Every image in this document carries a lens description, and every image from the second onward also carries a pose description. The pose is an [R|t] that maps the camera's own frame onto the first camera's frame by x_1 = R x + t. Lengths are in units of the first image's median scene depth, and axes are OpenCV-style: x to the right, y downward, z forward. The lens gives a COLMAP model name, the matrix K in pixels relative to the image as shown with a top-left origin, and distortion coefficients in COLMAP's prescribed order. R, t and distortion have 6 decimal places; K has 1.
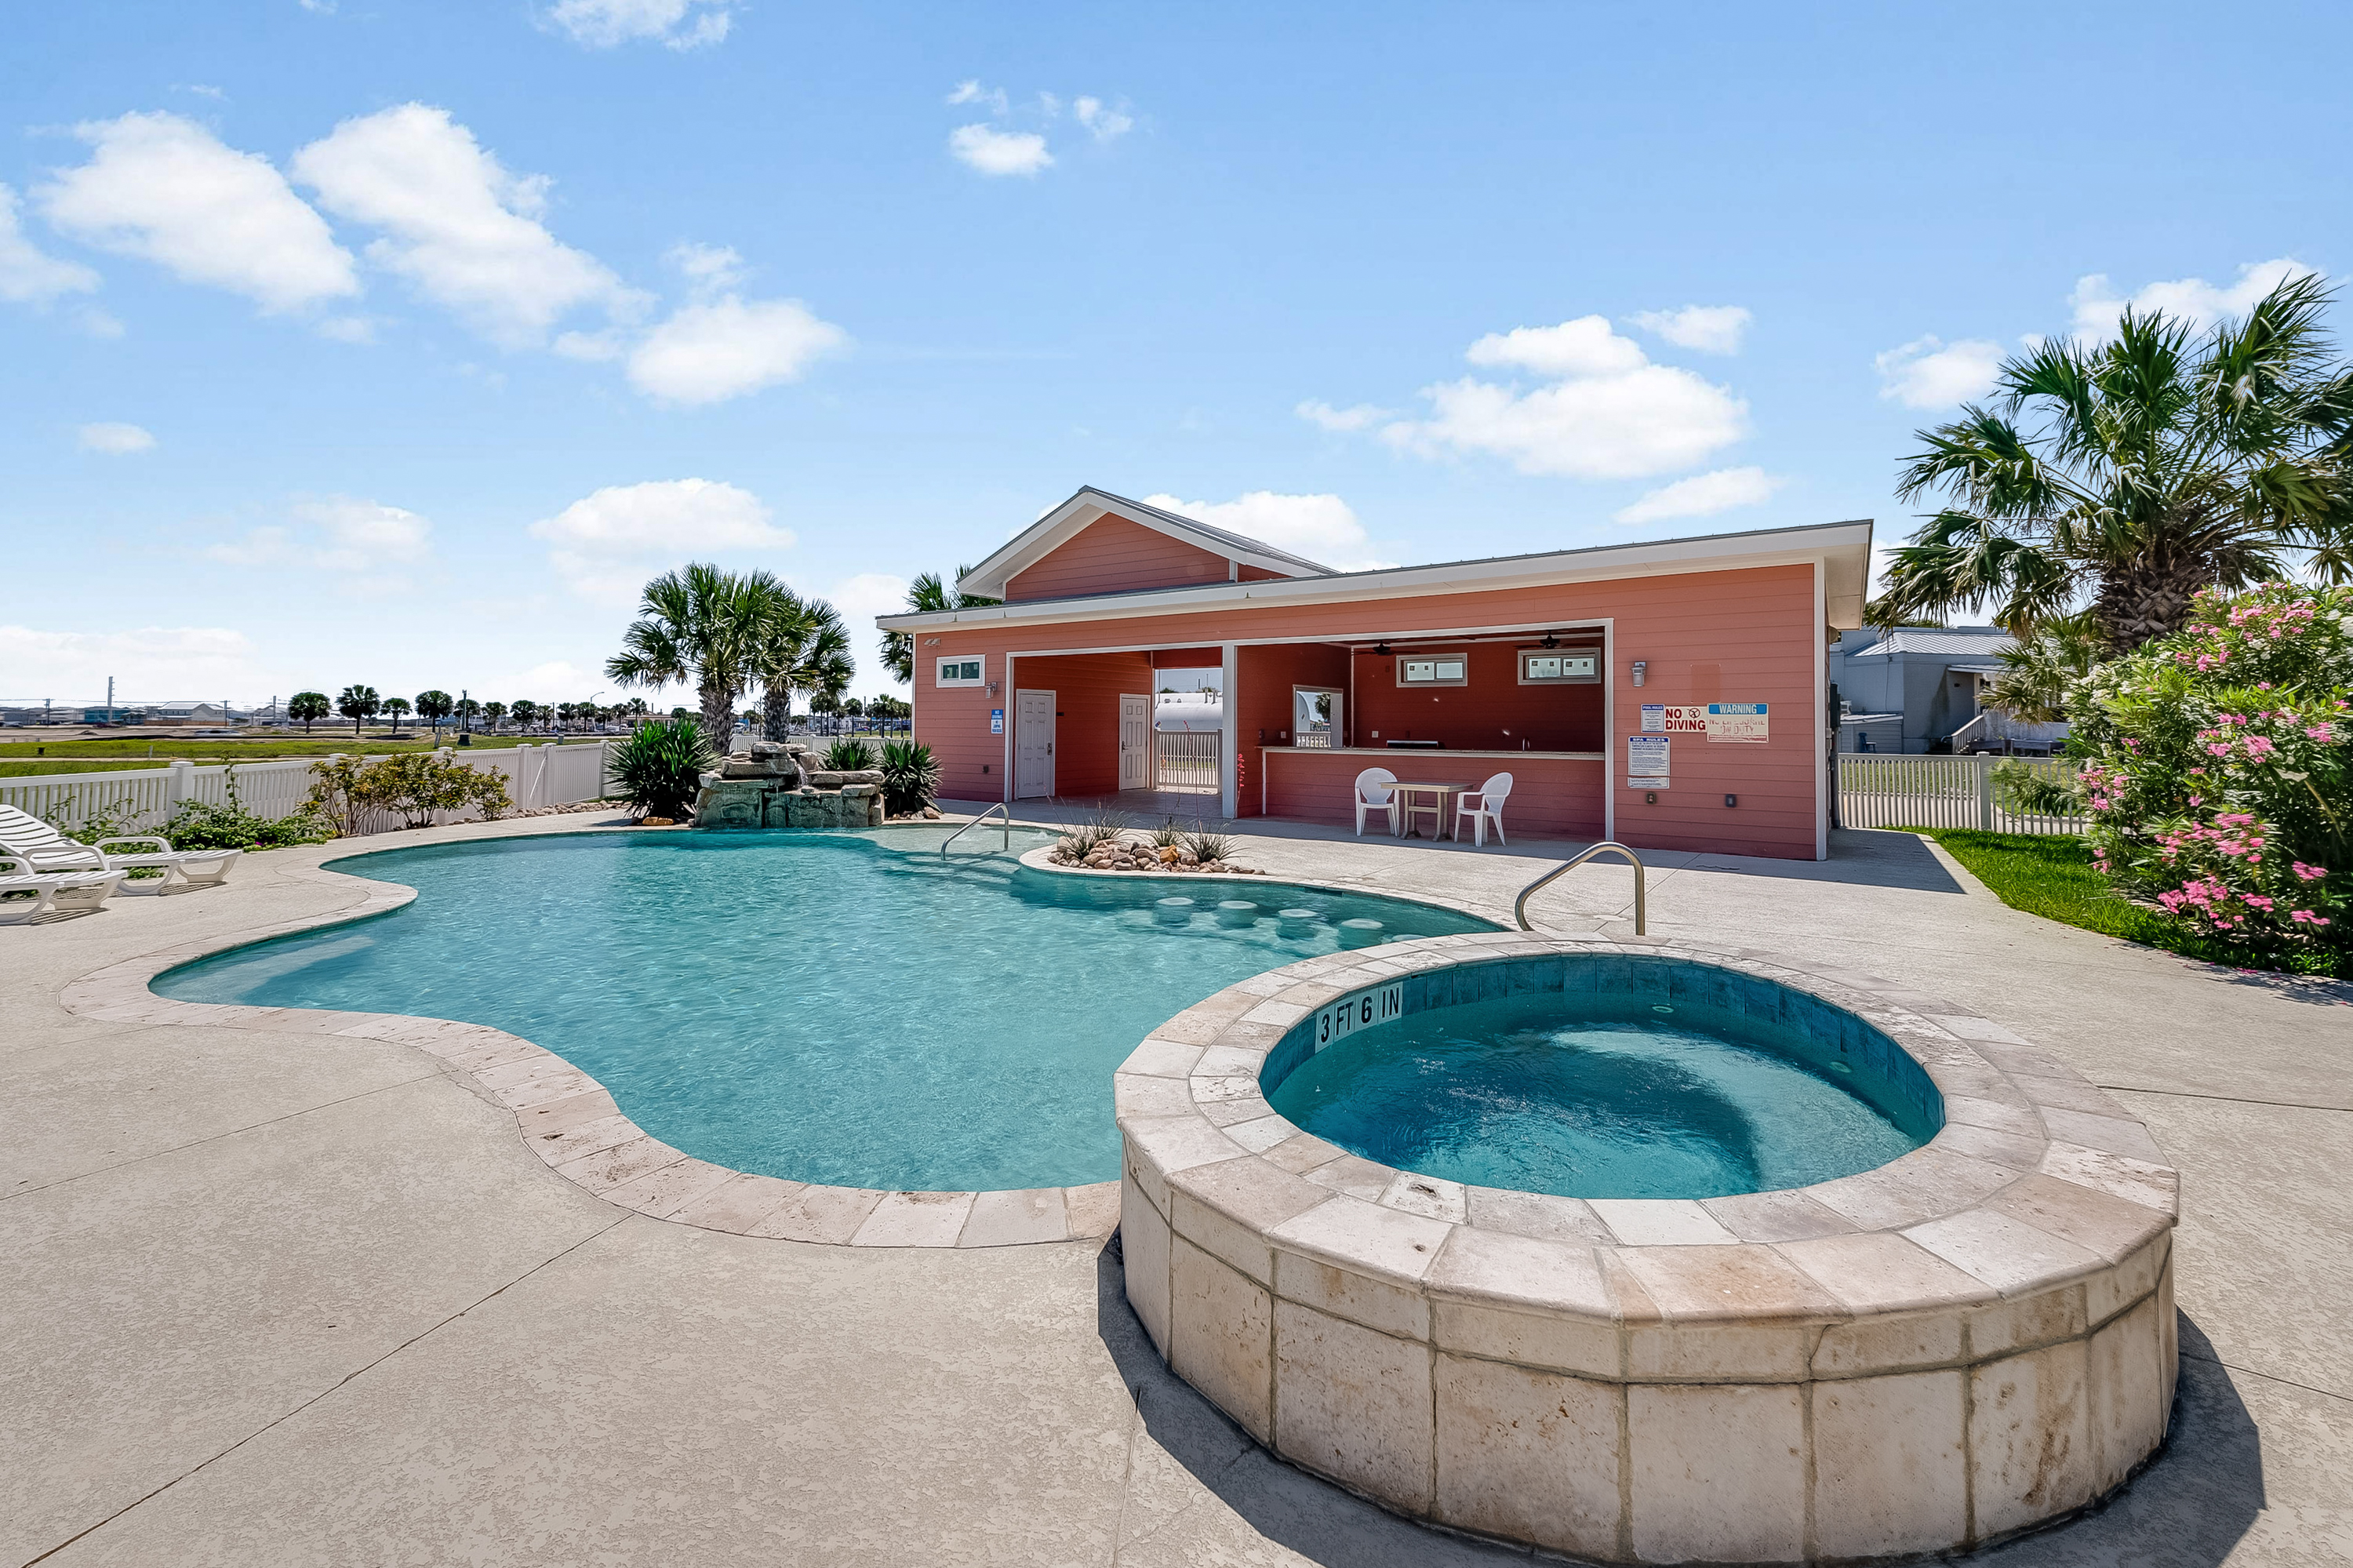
lens RADIAL K [[957.2, 0, 1177.1], [0, 957.2, 704.0], [0, 0, 1]] dist [0.001959, 0.000274]
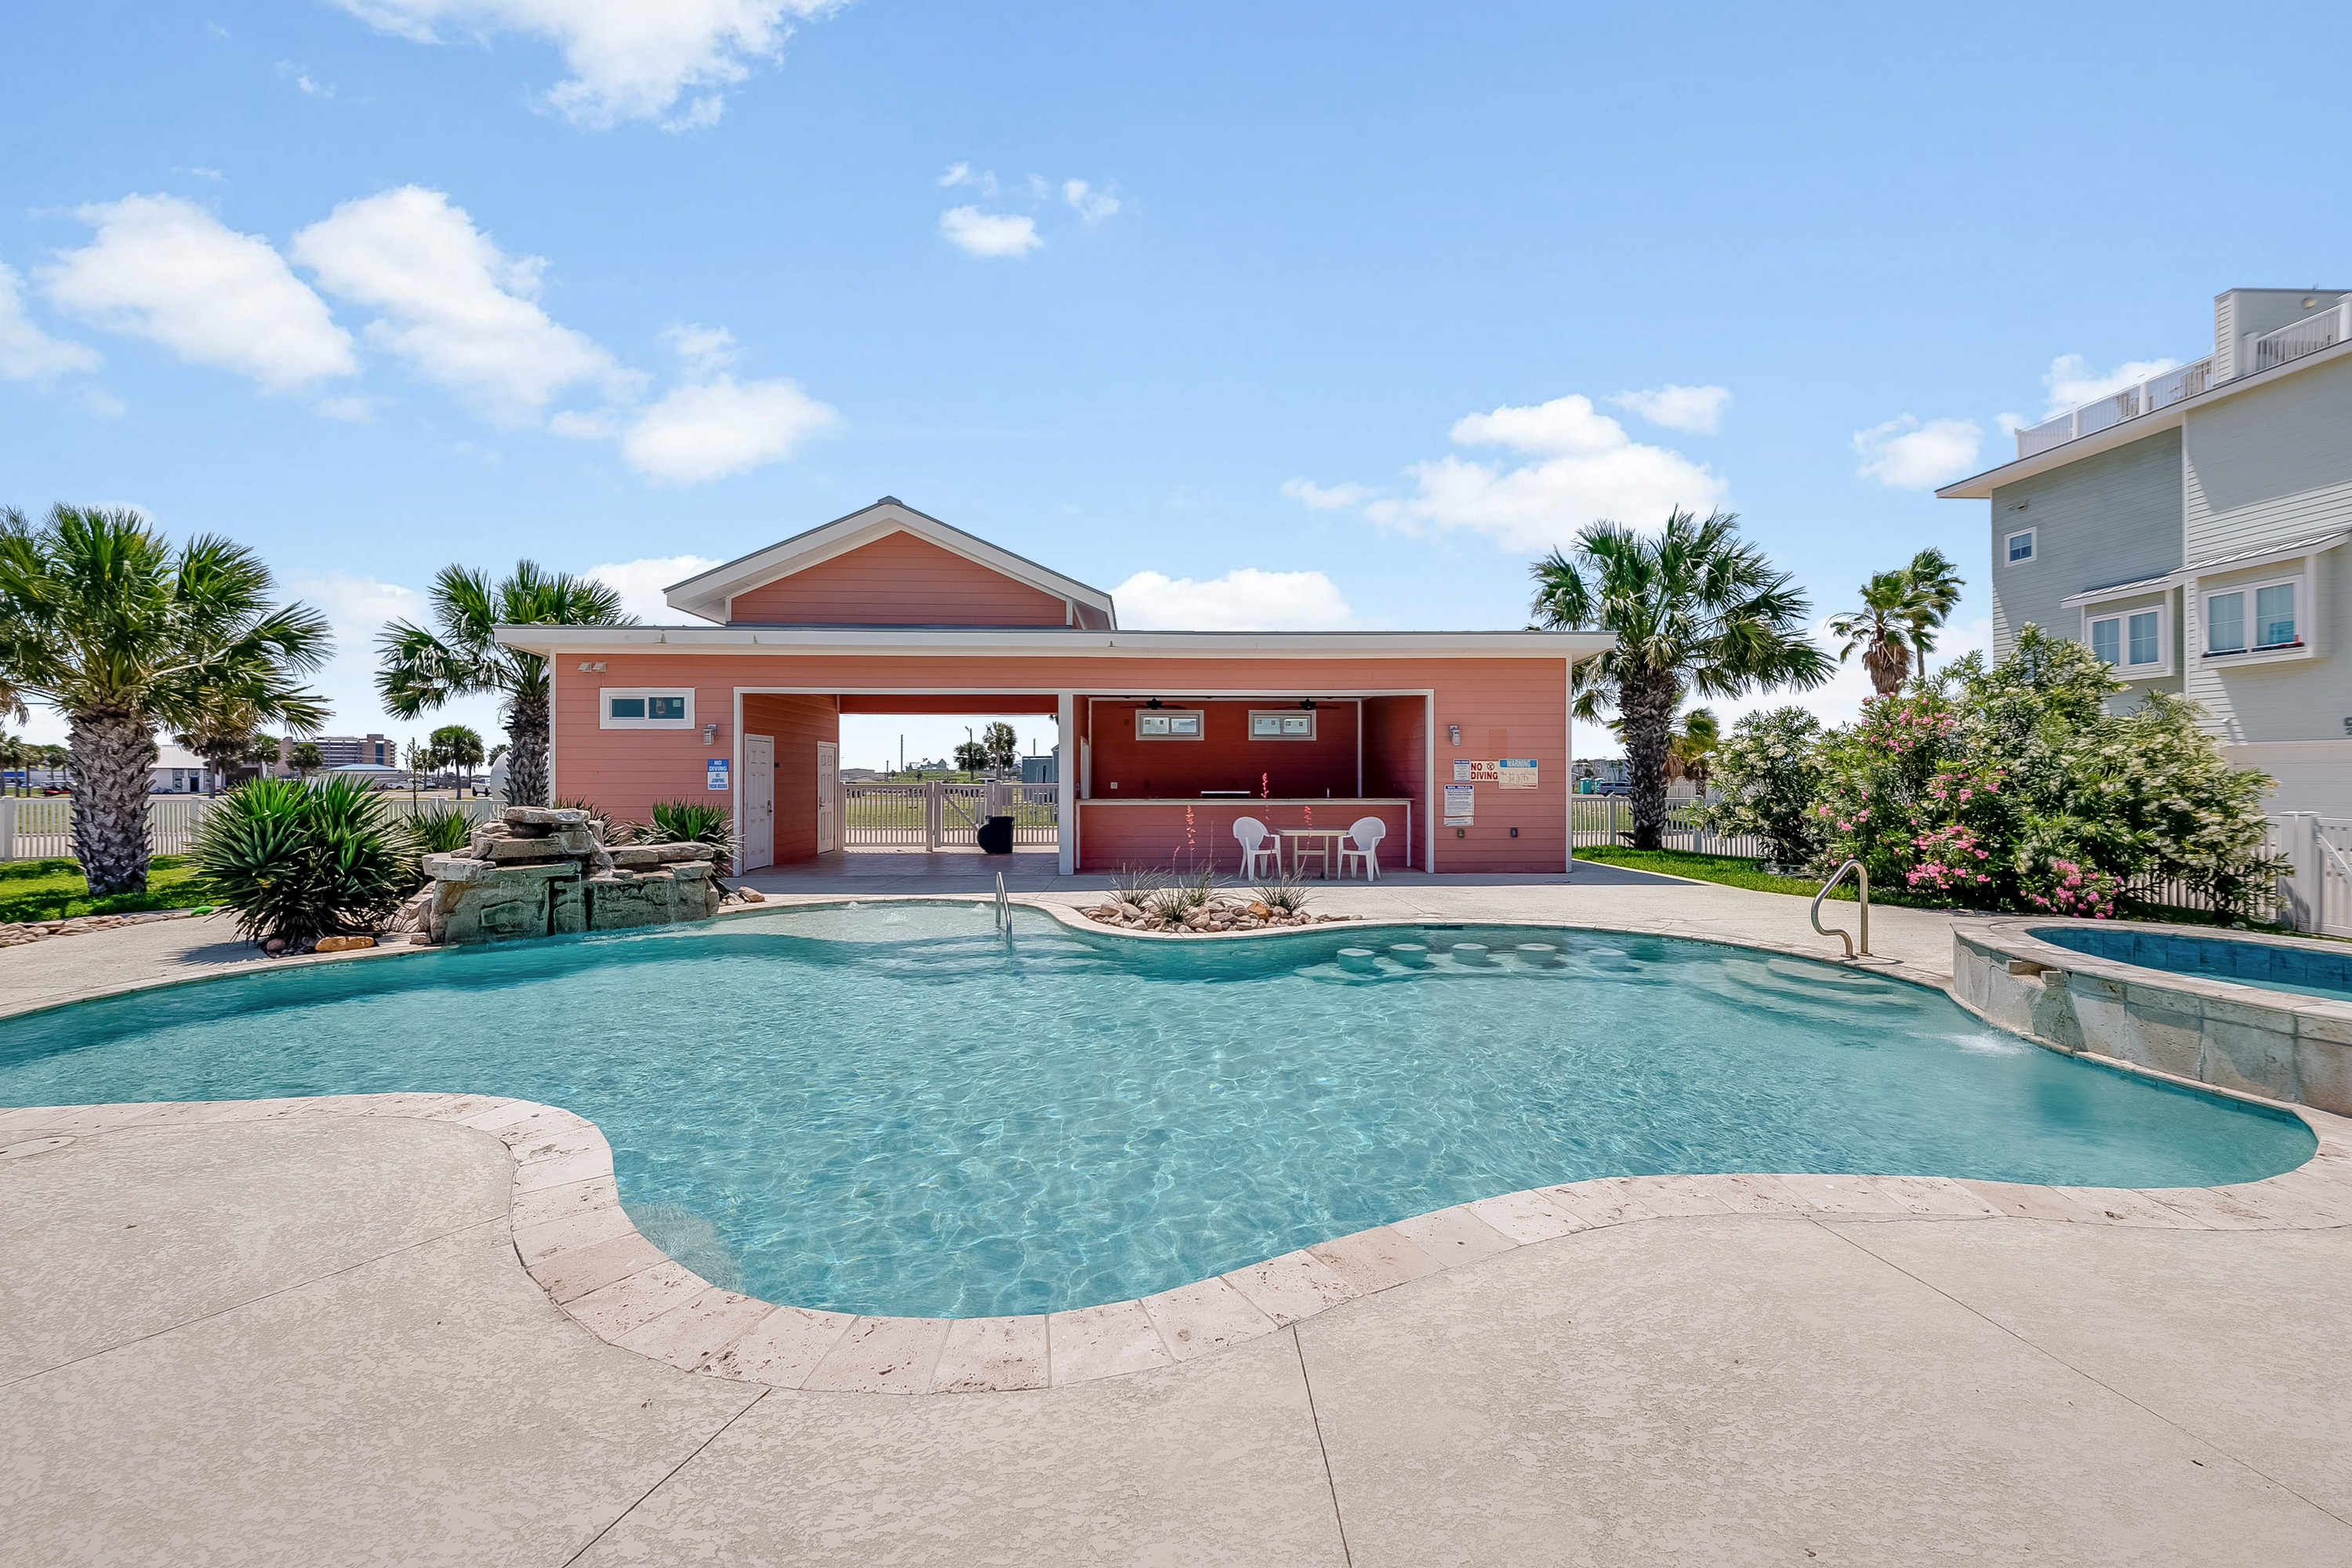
lens RADIAL K [[946.6, 0, 1176.0], [0, 946.6, 784.0], [0, 0, 1]] dist [0.003355, 0.000358]
pose [[0.791063, -0.010555, 0.611643, -0.489568], [-0.009408, 0.999523, 0.029417, -0.000411], [-0.611662, -0.029025, 0.790587, 0.206104]]
